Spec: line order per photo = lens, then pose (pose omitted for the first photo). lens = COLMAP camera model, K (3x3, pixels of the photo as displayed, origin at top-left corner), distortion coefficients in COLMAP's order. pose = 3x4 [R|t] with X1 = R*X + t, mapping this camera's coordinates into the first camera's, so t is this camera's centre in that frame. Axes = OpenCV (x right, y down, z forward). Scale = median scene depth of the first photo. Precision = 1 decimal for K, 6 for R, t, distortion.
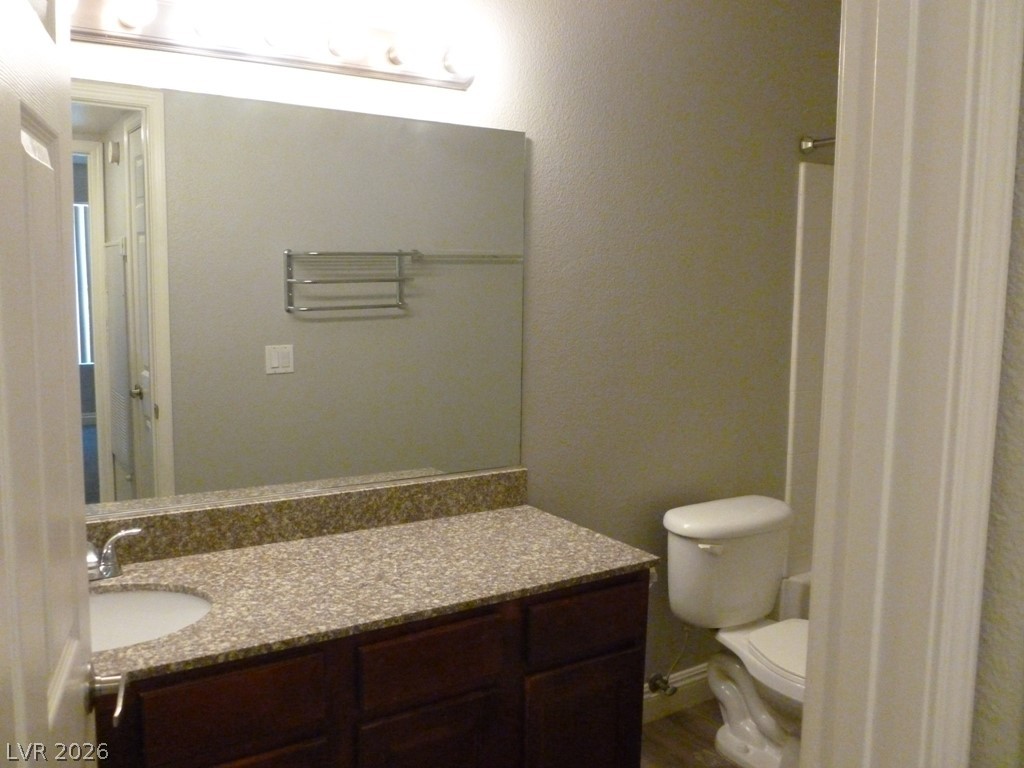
lens RADIAL K [[893.3, 0, 511.4], [0, 893.3, 398.0], [0, 0, 1]] dist [0.000356, 0.008700]
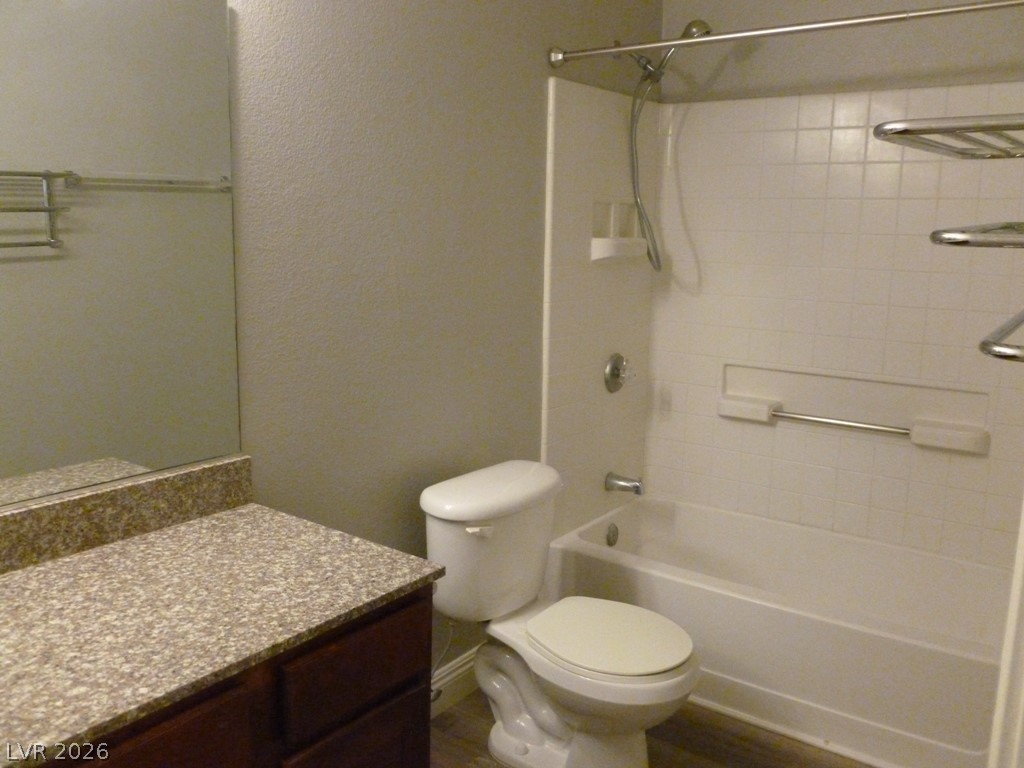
lens RADIAL K [[878.9, 0, 511.4], [0, 878.9, 395.9], [0, 0, 1]] dist [-0.041543, 0.018349]
pose [[0.937718, -0.057316, 0.342636, -0.028985], [0.035608, 0.996959, 0.069321, -0.017187], [-0.345567, -0.052803, 0.936907, 0.250472]]
